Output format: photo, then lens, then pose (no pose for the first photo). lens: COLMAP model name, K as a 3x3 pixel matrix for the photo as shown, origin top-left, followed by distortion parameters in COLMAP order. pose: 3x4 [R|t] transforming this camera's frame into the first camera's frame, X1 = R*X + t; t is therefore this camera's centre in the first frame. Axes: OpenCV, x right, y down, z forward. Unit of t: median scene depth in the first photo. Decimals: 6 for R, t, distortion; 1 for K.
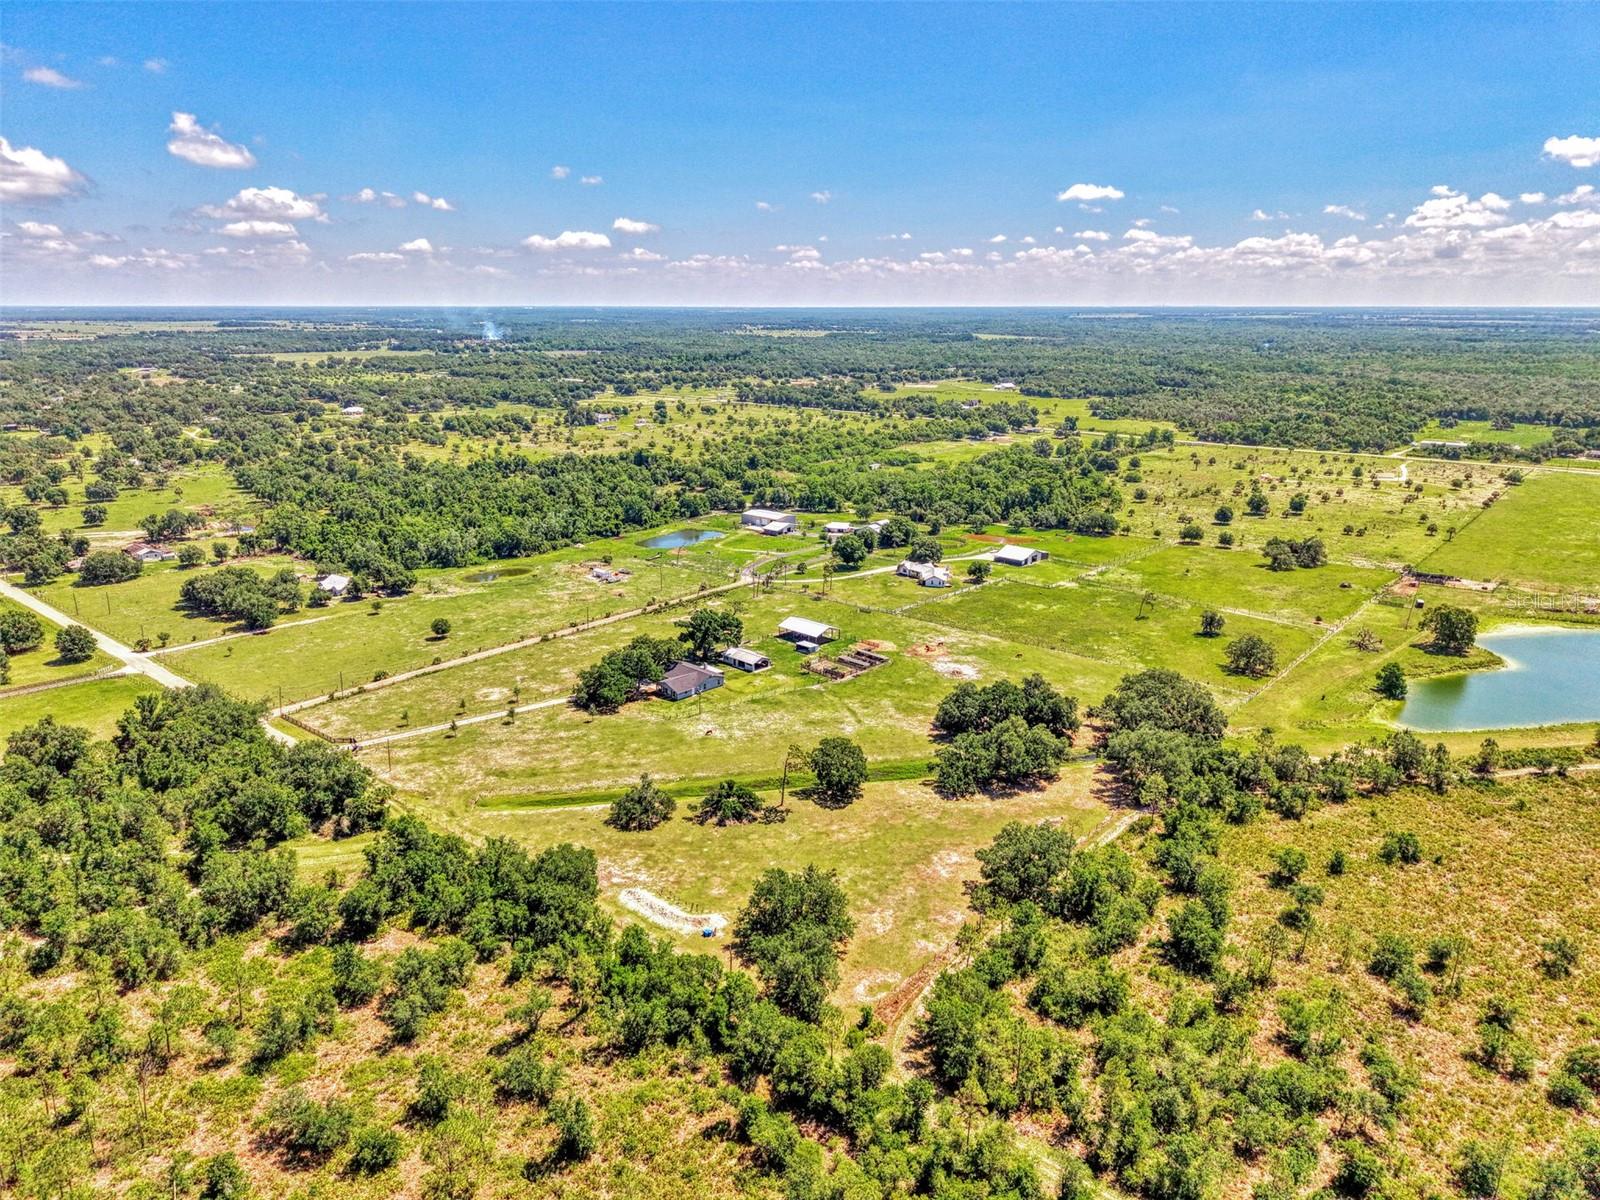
lens RADIAL K [[1074.3, 0, 794.9], [0, 1074.3, 590.1], [0, 0, 1]] dist [0.026145, -0.023519]
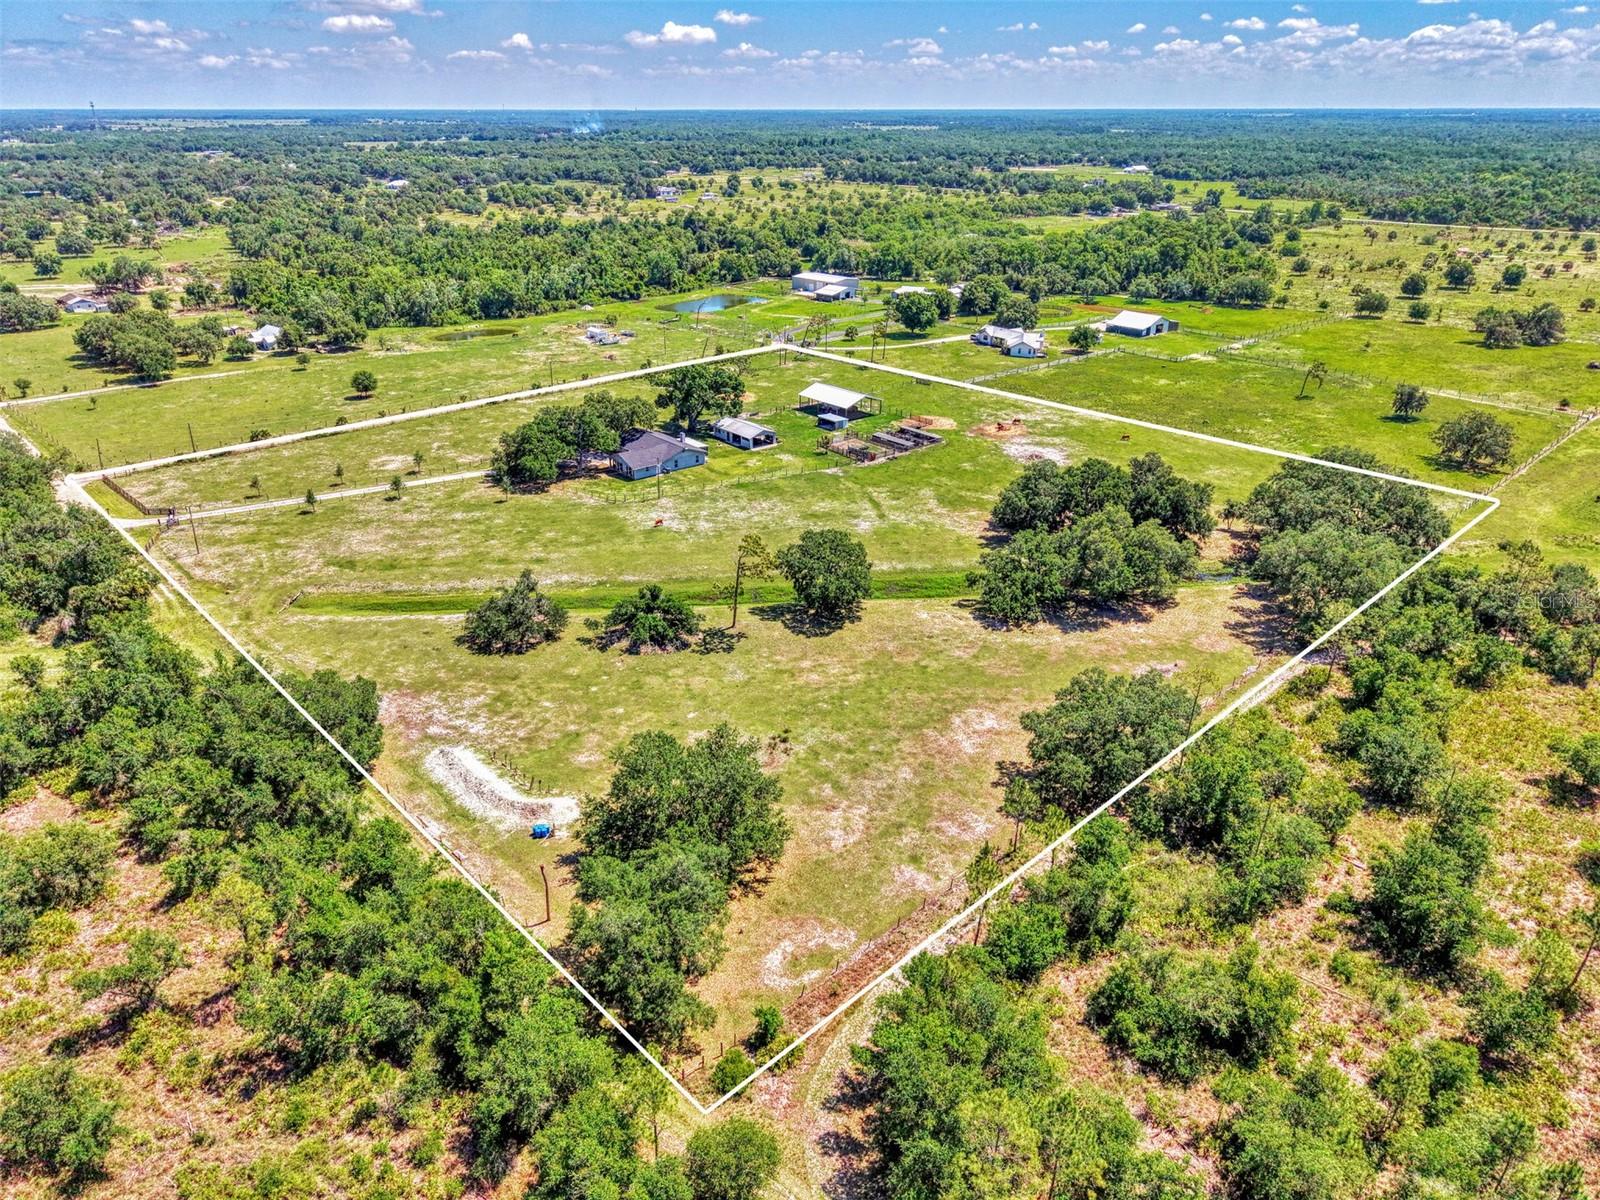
lens RADIAL K [[1074.3, 0, 793.3], [0, 1074.3, 584.5], [0, 0, 1]] dist [0.026145, -0.023519]
pose [[0.994776, 0.039887, -0.093965, 0.053629], [-0.024983, 0.987637, 0.154755, 0.047352], [0.098976, -0.151599, 0.983474, 0.235422]]
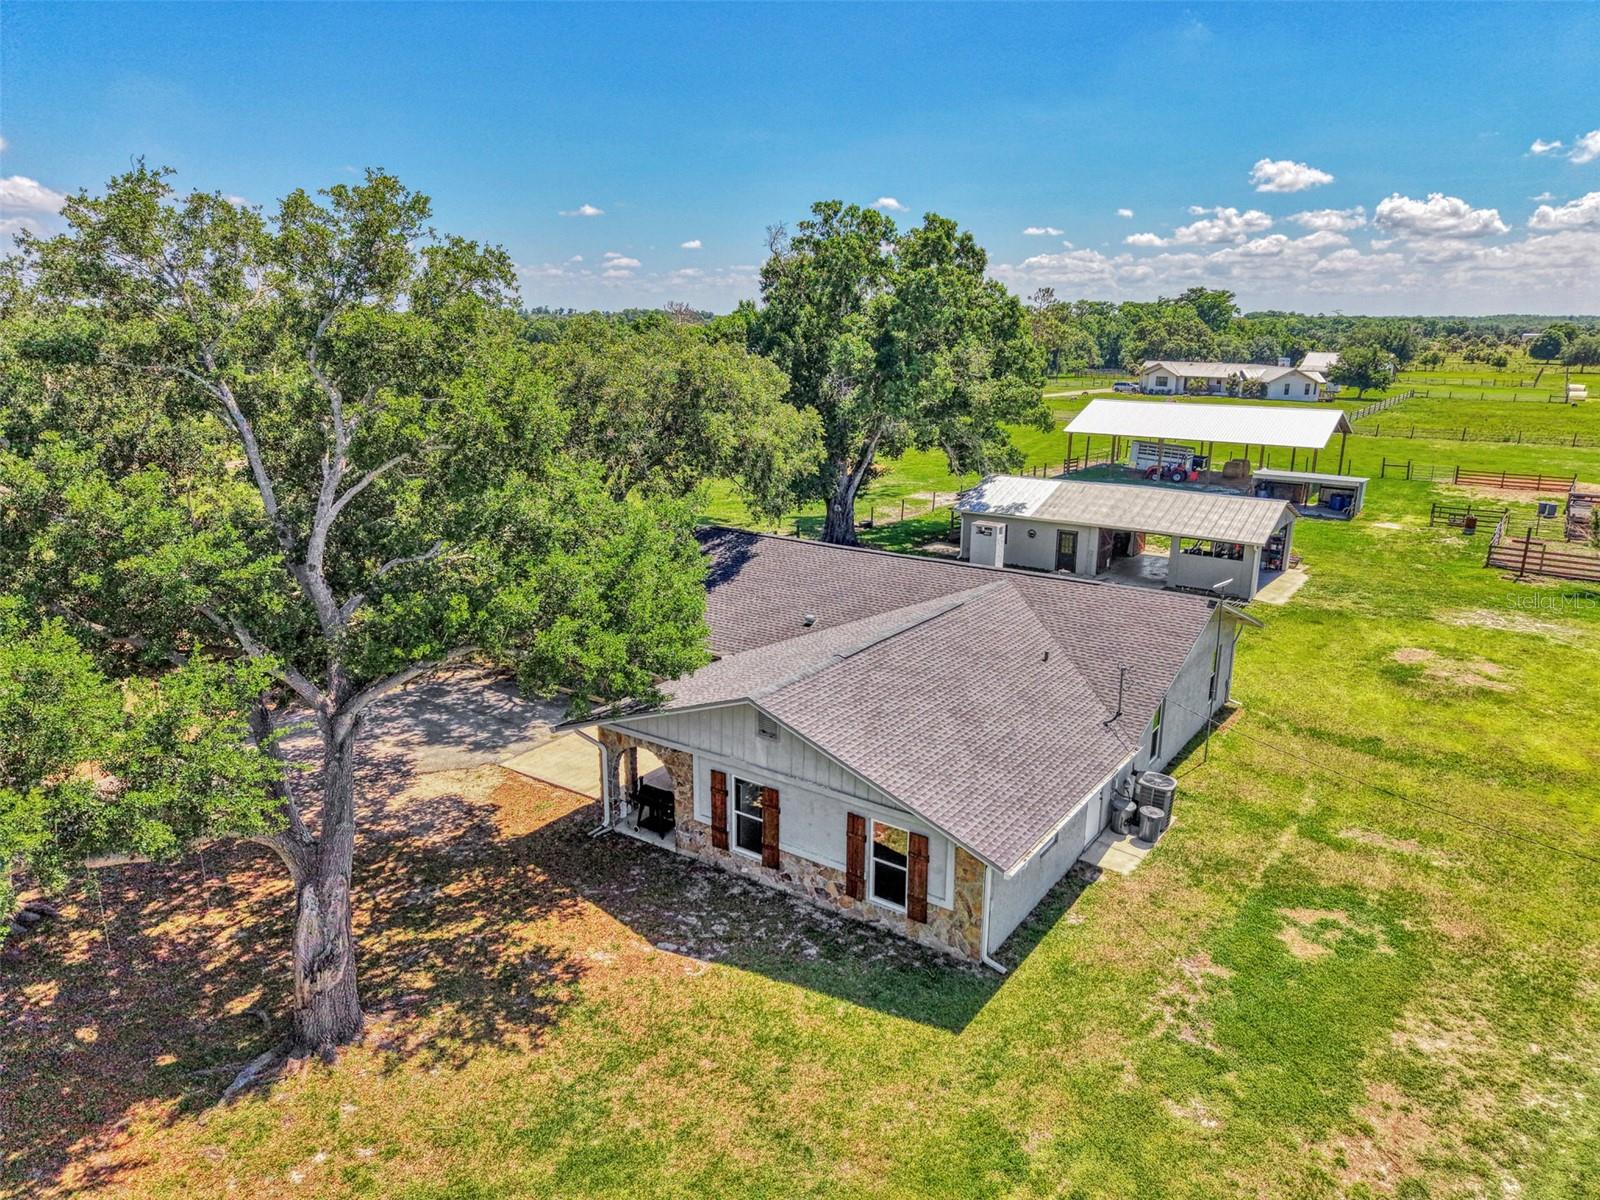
lens RADIAL K [[1074.3, 0, 794.9], [0, 1074.3, 592.4], [0, 0, 1]] dist [0.026145, -0.023519]
pose [[0.986943, -0.040170, 0.155980, -0.104591], [0.042231, 0.999059, -0.009915, 0.064828], [-0.155435, 0.016373, 0.987710, 0.753312]]
